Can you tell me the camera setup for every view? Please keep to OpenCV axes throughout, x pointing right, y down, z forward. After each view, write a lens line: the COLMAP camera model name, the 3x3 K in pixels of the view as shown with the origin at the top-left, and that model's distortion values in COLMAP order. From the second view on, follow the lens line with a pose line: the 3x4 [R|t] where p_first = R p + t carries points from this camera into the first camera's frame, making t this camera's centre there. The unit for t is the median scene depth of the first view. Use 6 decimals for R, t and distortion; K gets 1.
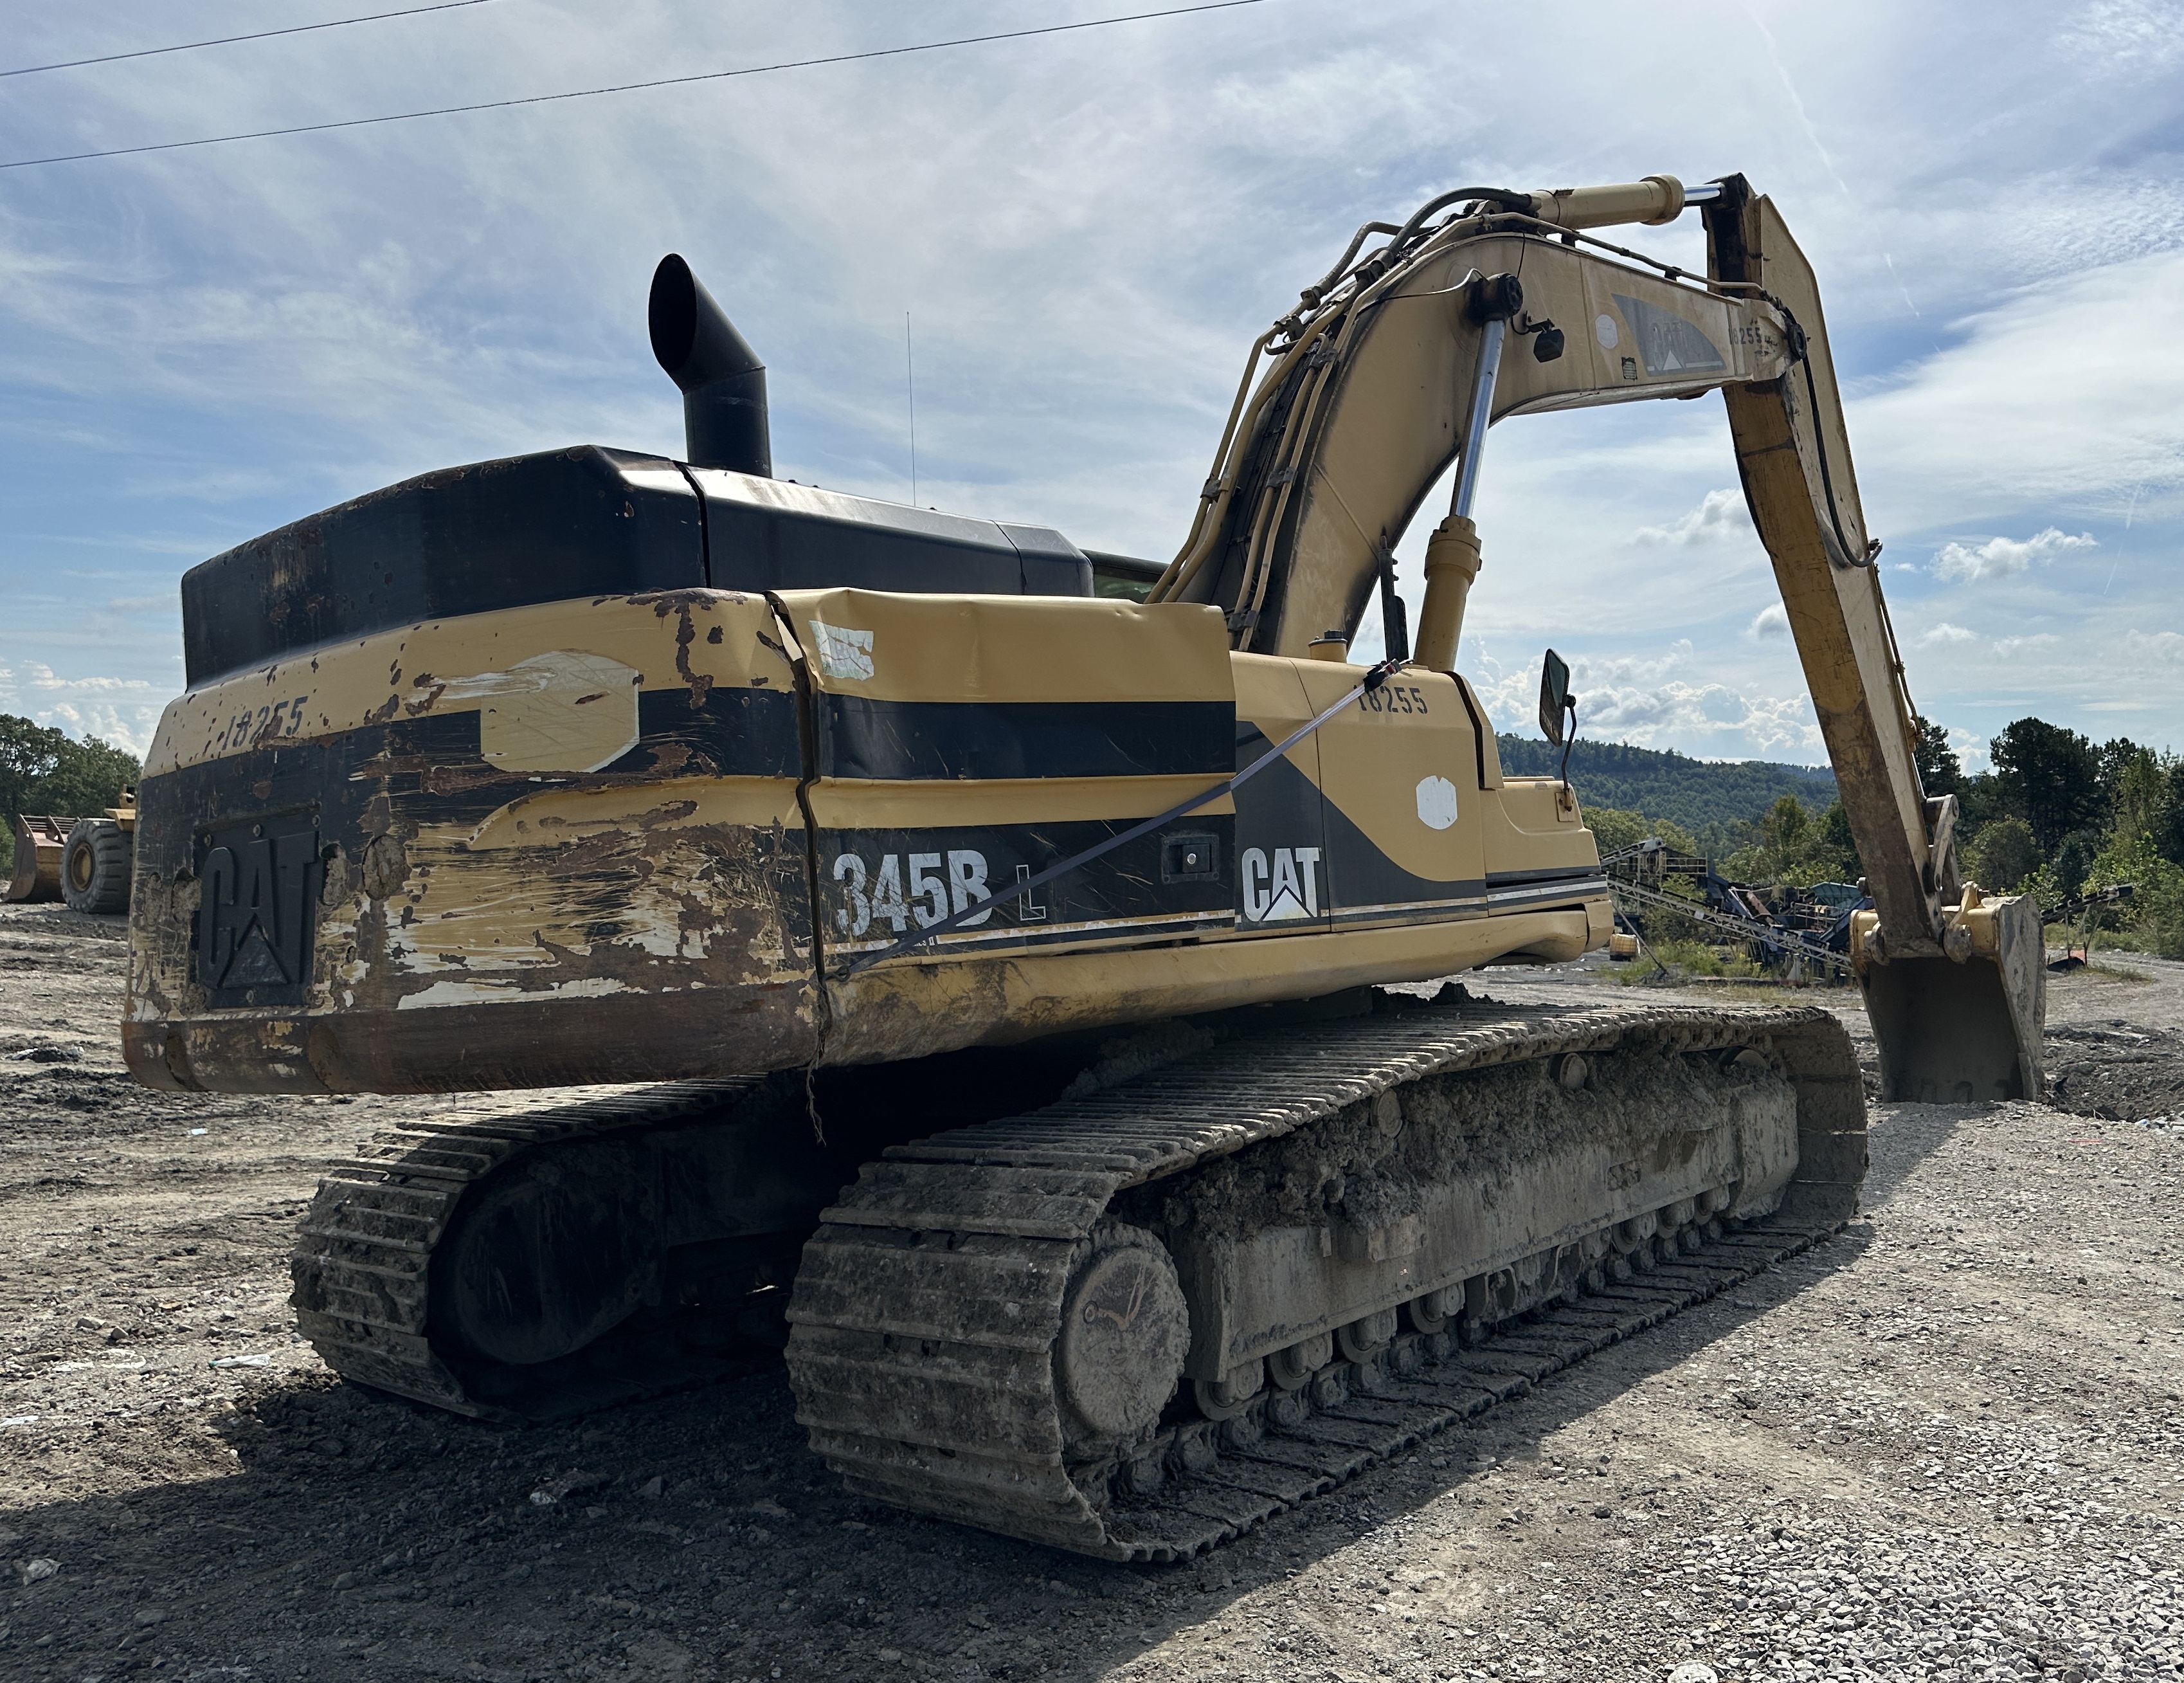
lens RADIAL K [[1923.7, 0, 1091.3], [0, 1923.7, 854.5], [0, 0, 1]] dist [0.090308, -0.068299]
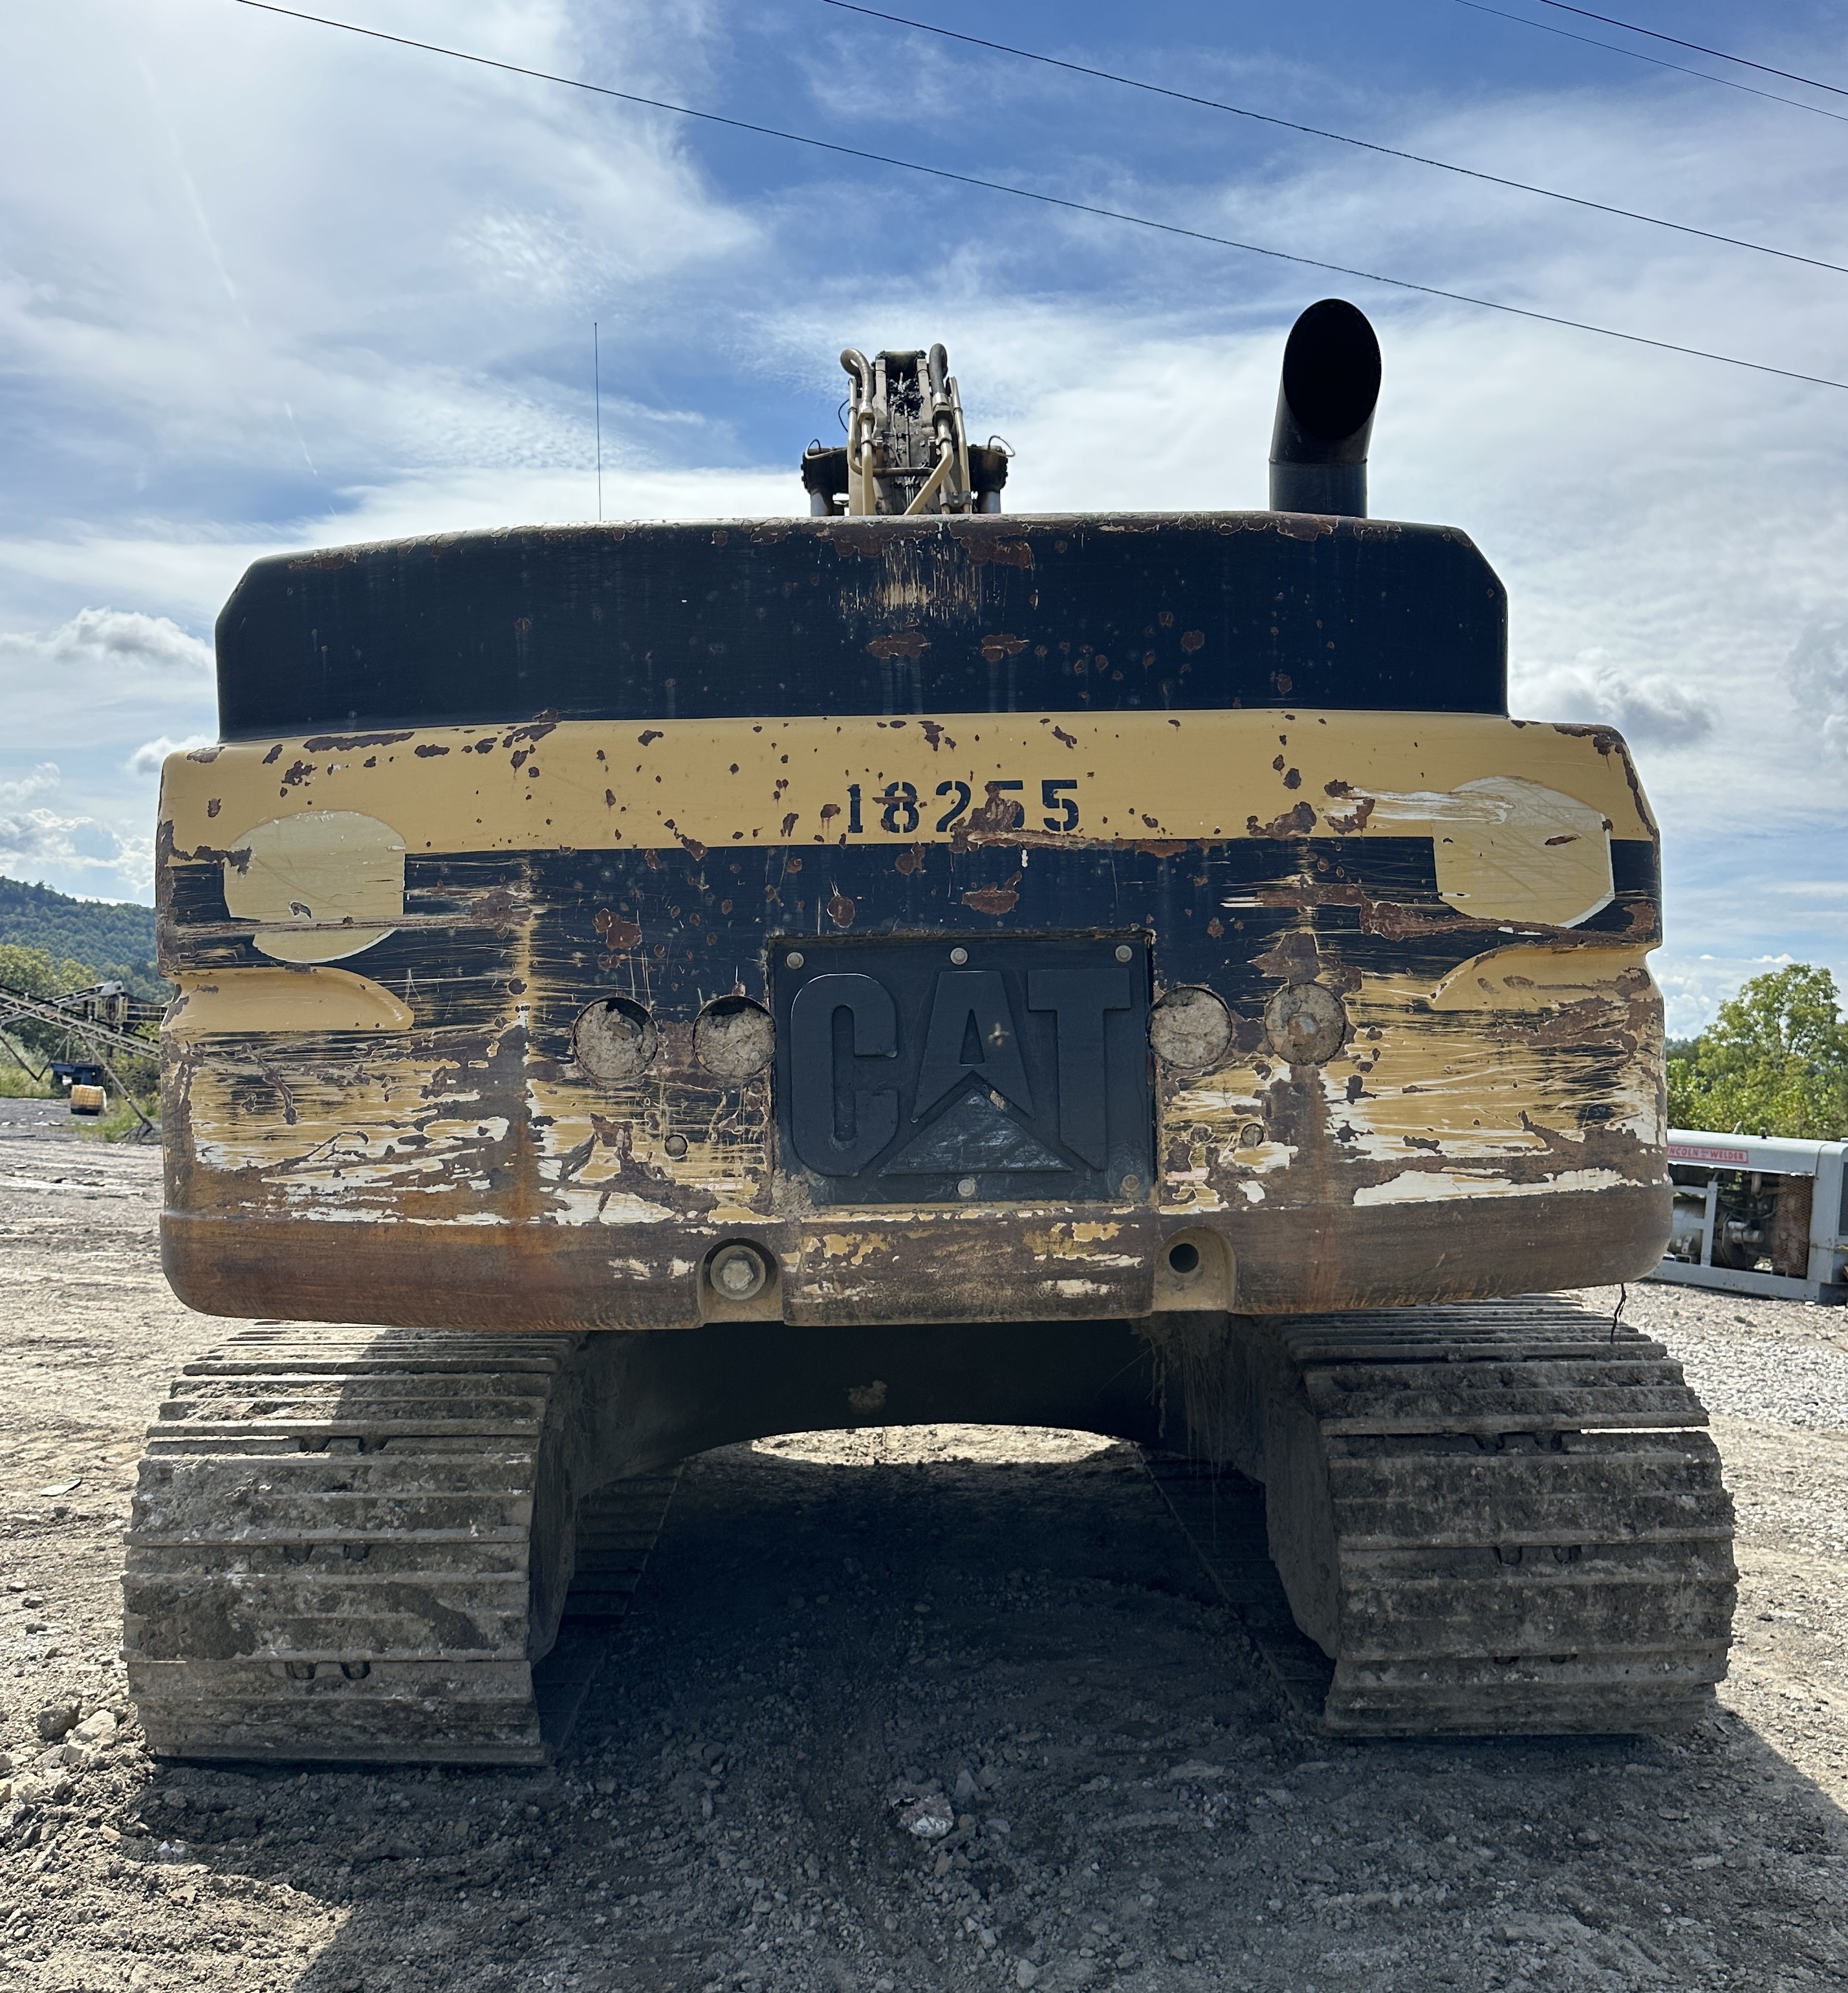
lens RADIAL K [[1990.5, 0, 967.0], [0, 1990.5, 1086.1], [0, 0, 1]] dist [0.025594, 0.000000]
pose [[0.746485, 0.025247, 0.664923, -1.010764], [-0.051652, 0.998463, 0.020075, 0.022609], [-0.663394, -0.049330, 0.746642, 0.500120]]
